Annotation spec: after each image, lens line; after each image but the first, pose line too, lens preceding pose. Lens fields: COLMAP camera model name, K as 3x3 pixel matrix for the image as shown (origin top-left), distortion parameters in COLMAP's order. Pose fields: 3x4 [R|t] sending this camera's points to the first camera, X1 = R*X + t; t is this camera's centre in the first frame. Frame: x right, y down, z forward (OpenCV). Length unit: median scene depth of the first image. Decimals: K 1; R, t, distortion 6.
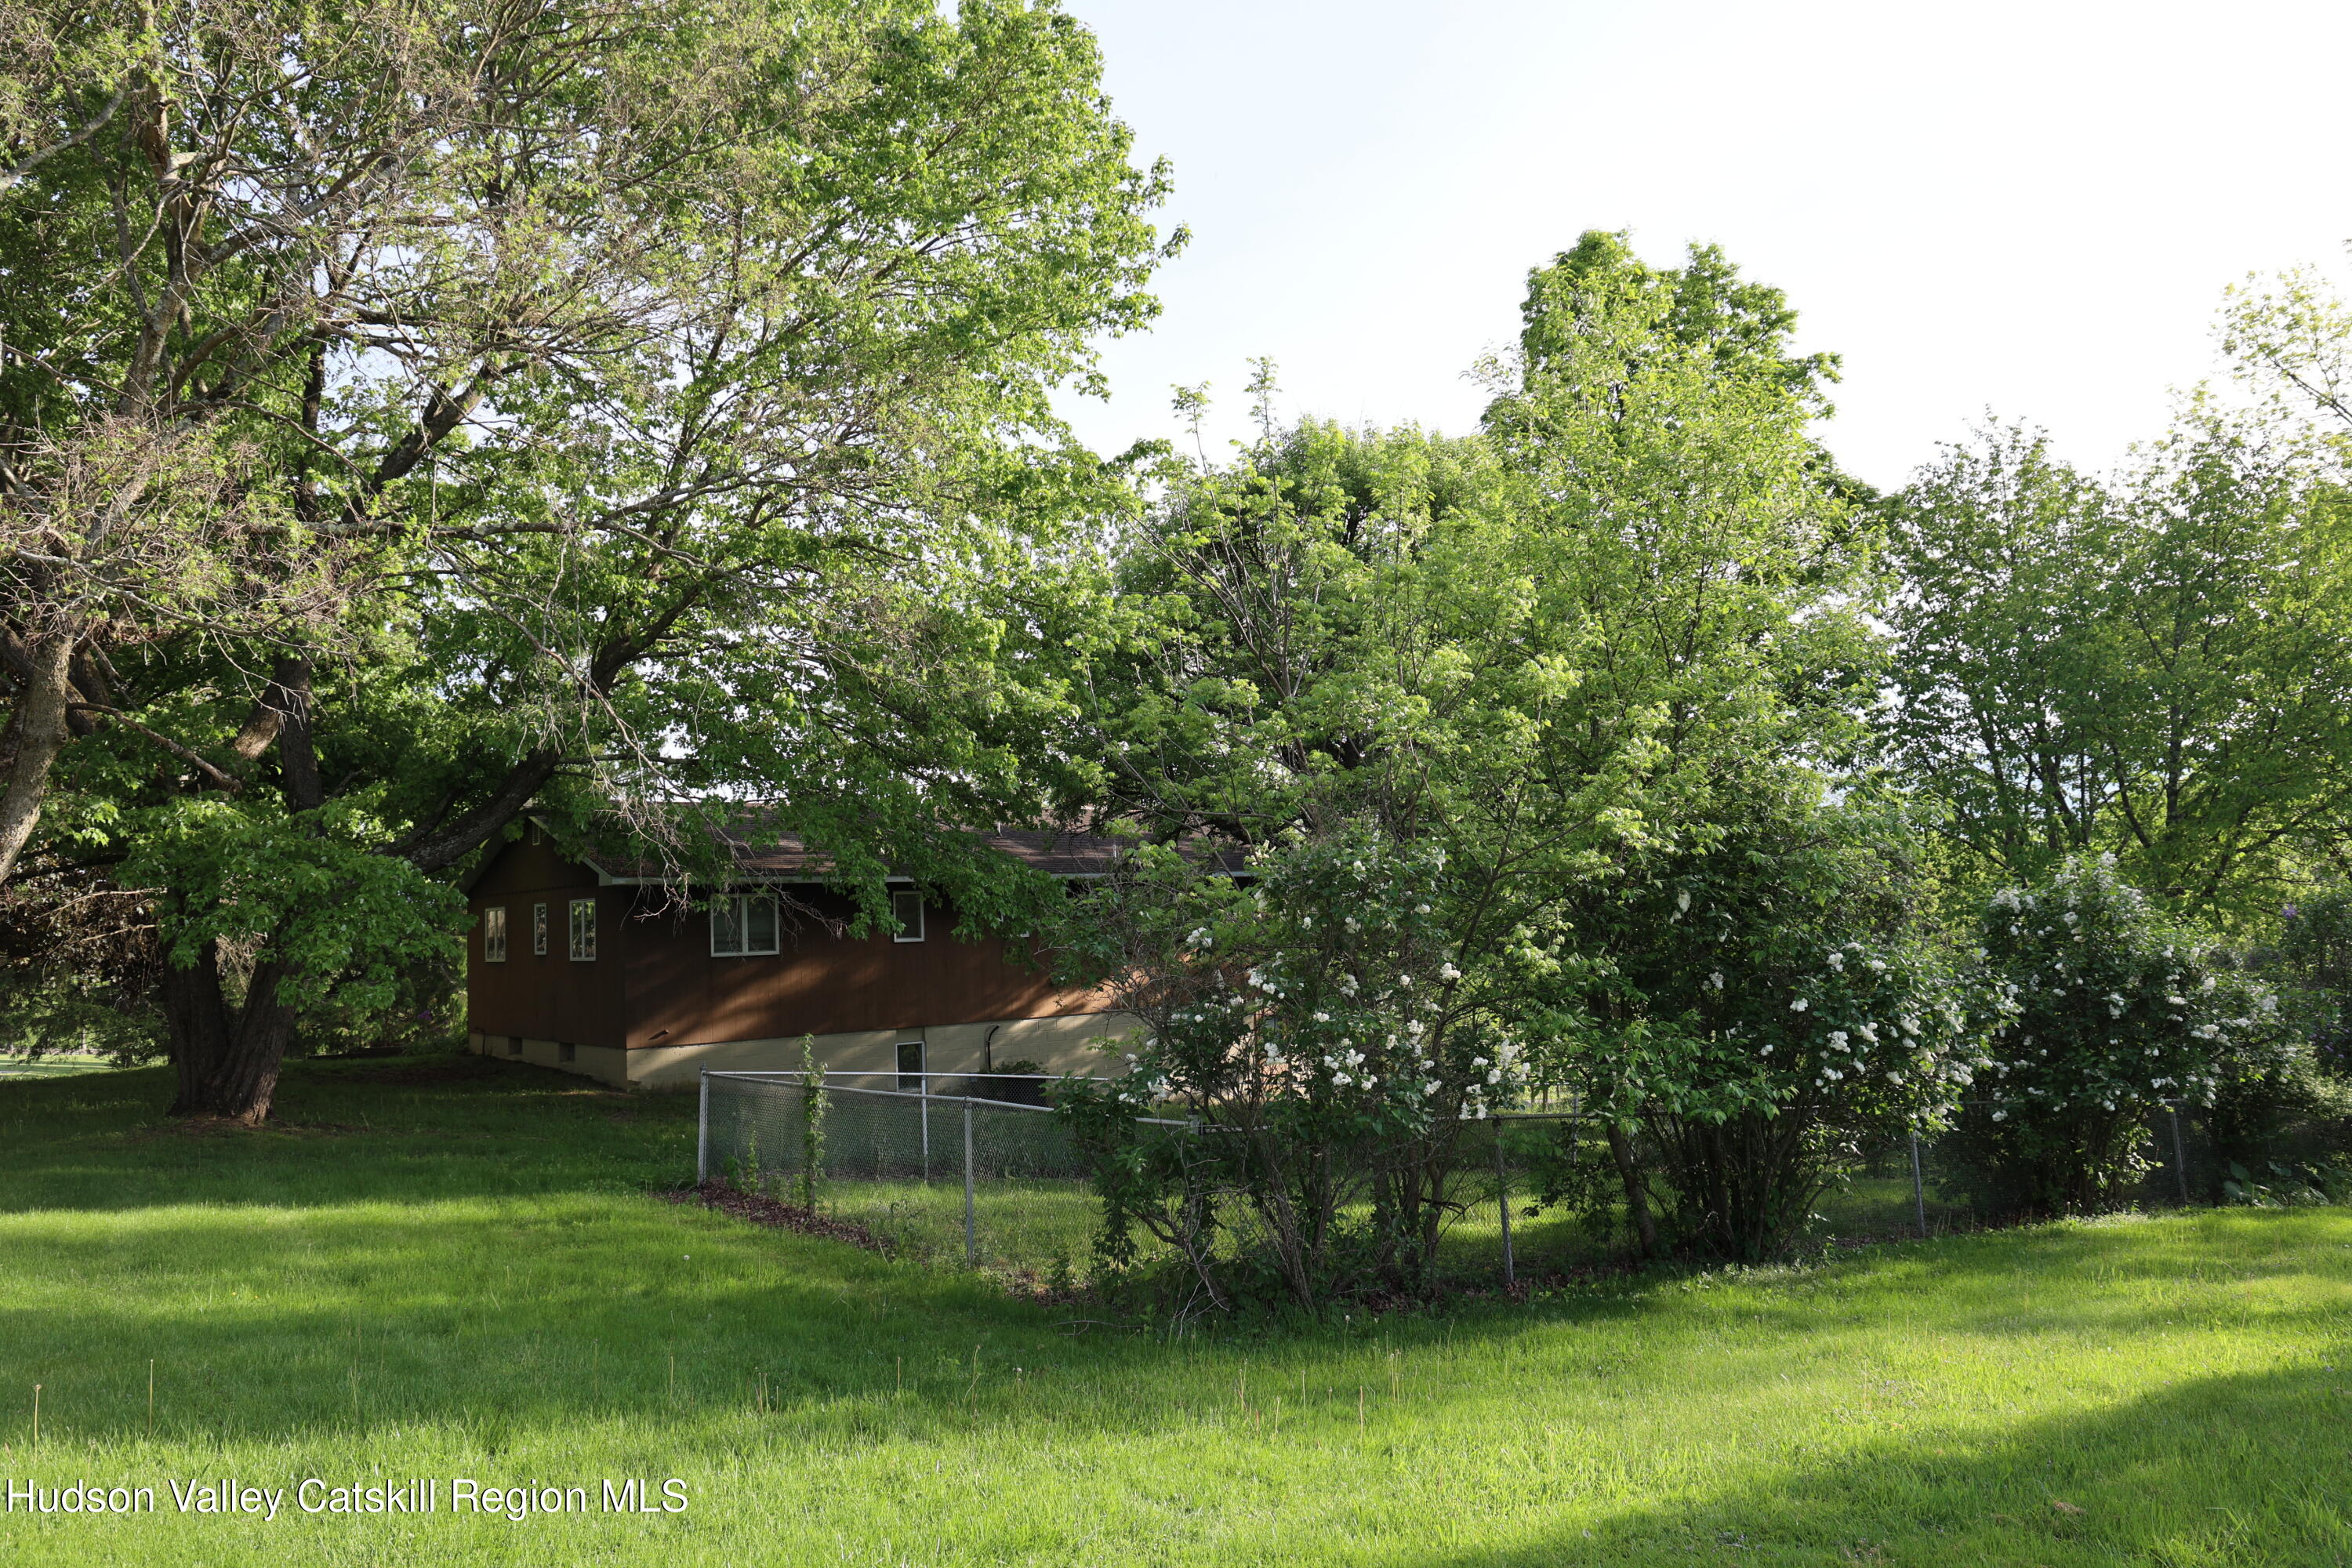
lens RADIAL K [[1693.9, 0, 1179.7], [0, 1693.9, 775.5], [0, 0, 1]] dist [-0.076049, 0.046083]
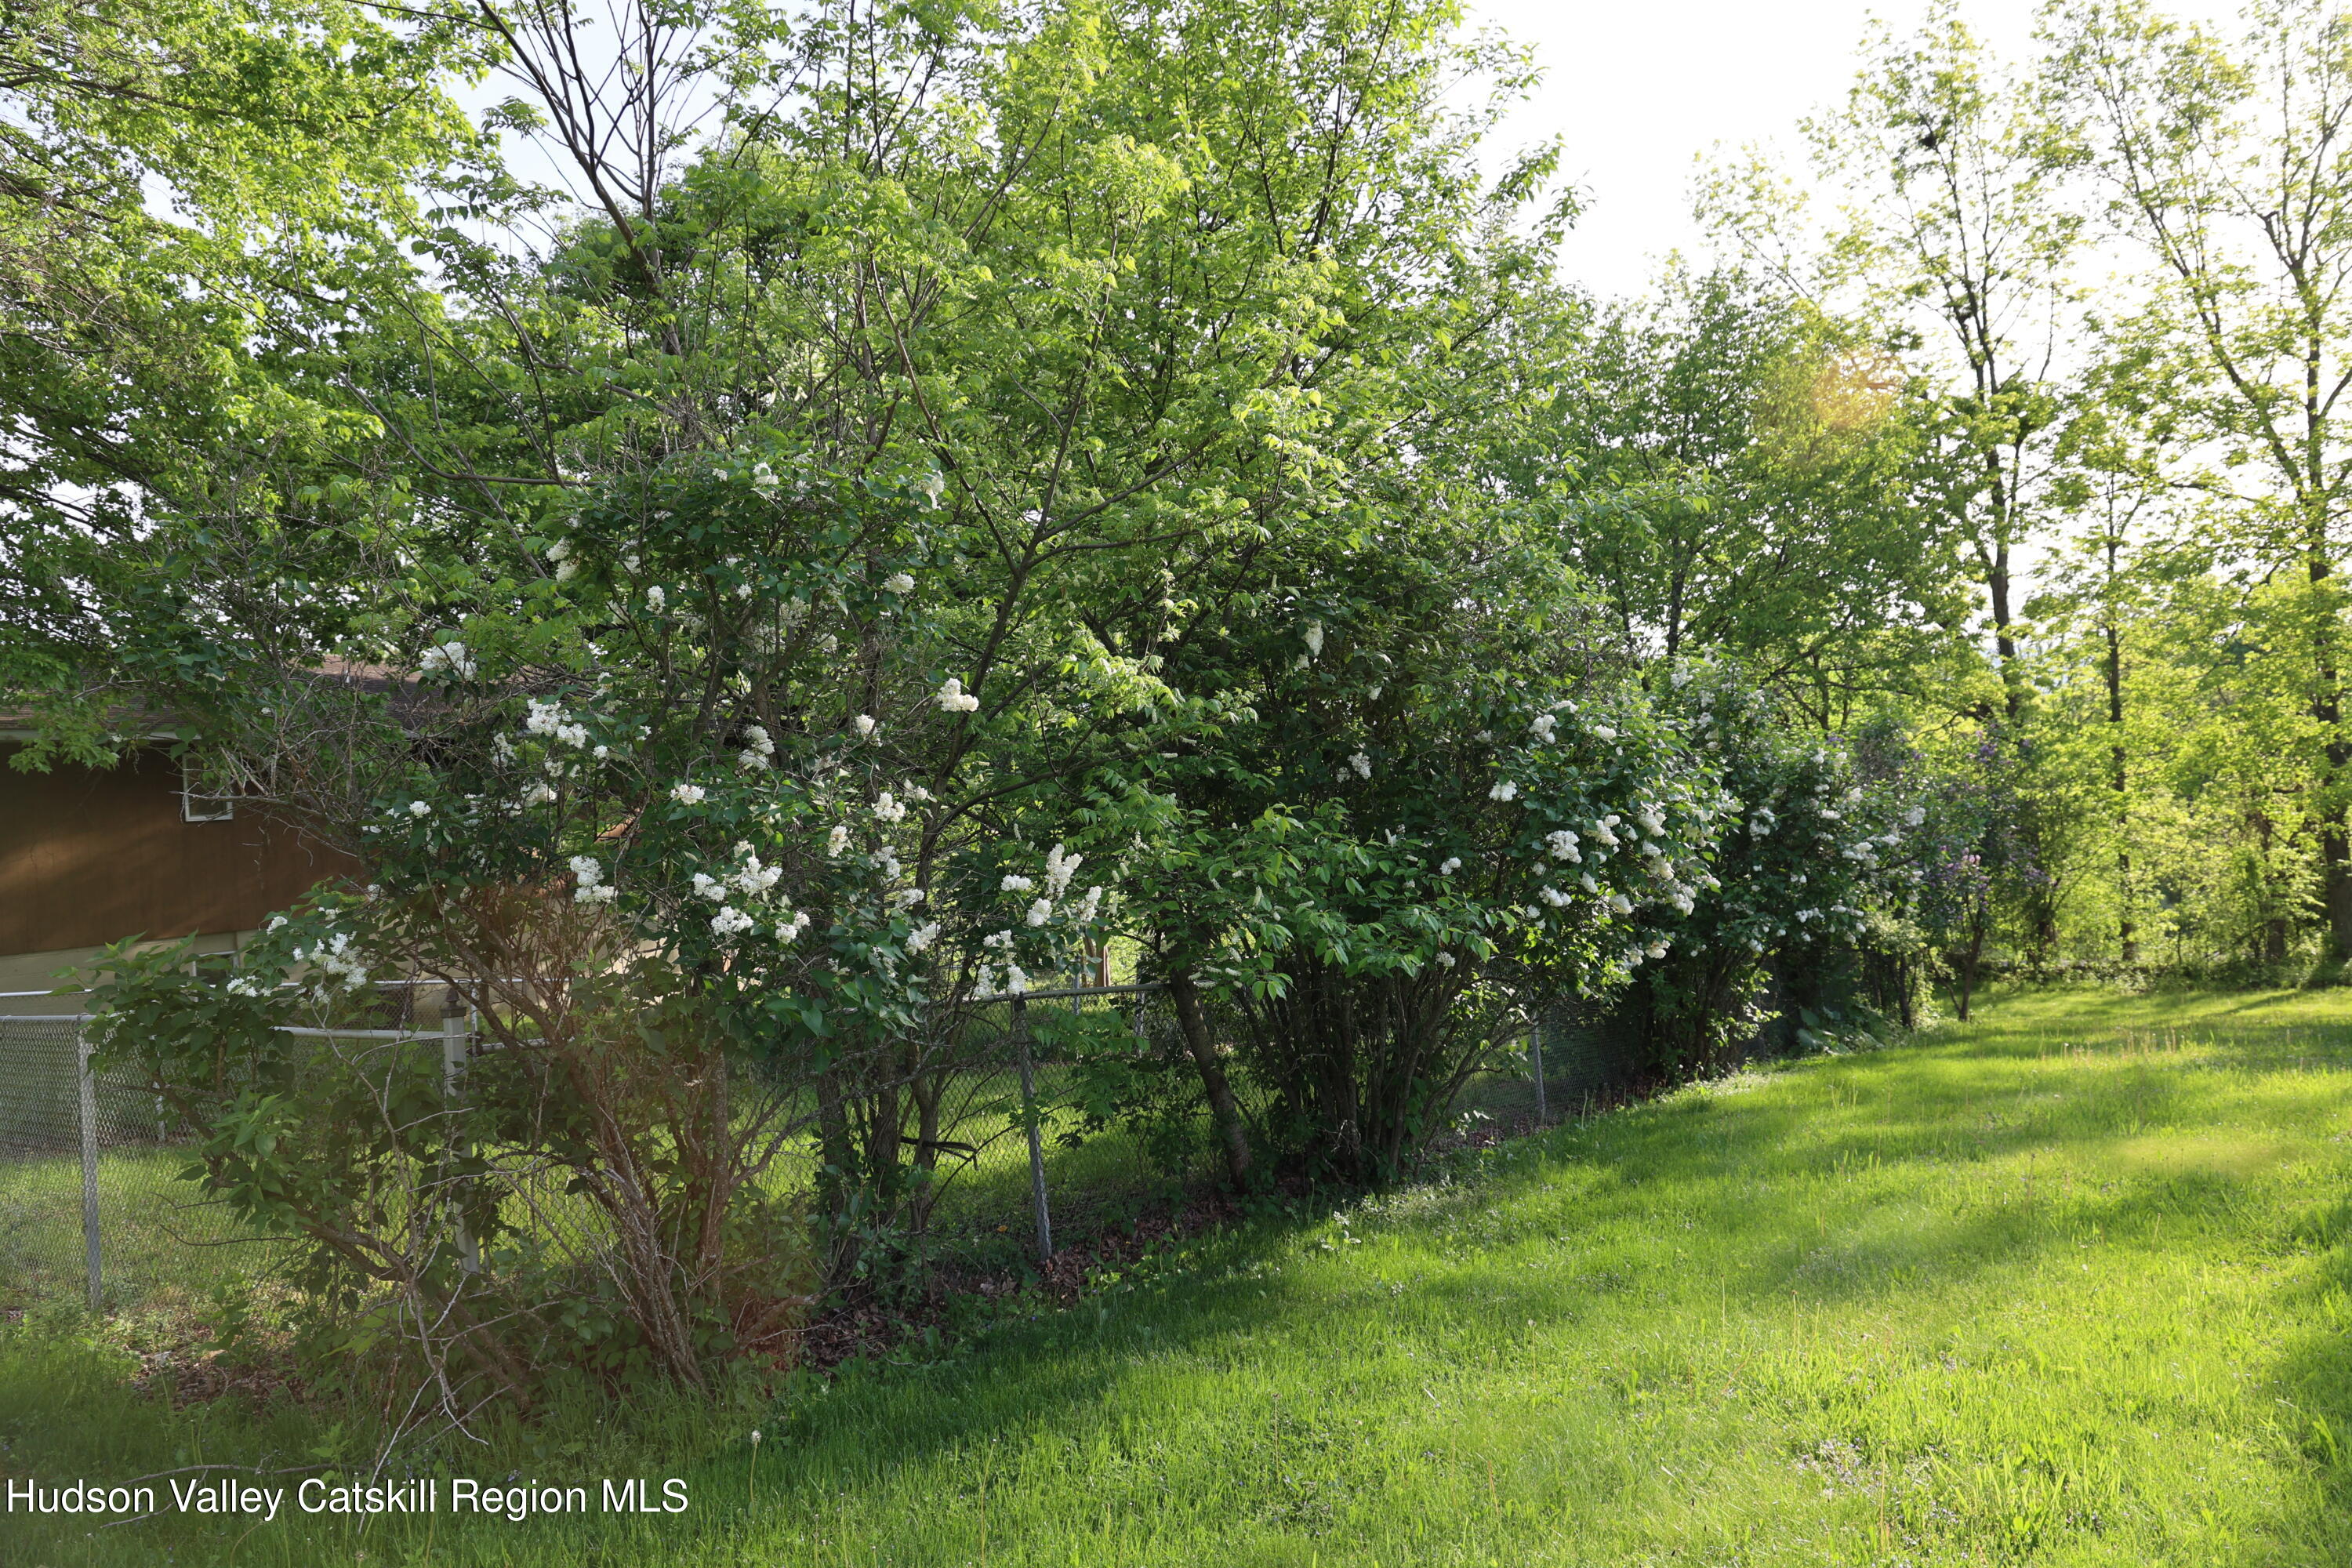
lens RADIAL K [[1693.9, 0, 1183.3], [0, 1693.9, 786.2], [0, 0, 1]] dist [-0.076049, 0.046083]
pose [[0.951401, -0.018202, 0.307415, 0.060944], [-0.003126, 0.997629, 0.068745, 0.092759], [-0.307938, -0.066365, 0.949089, 0.439655]]
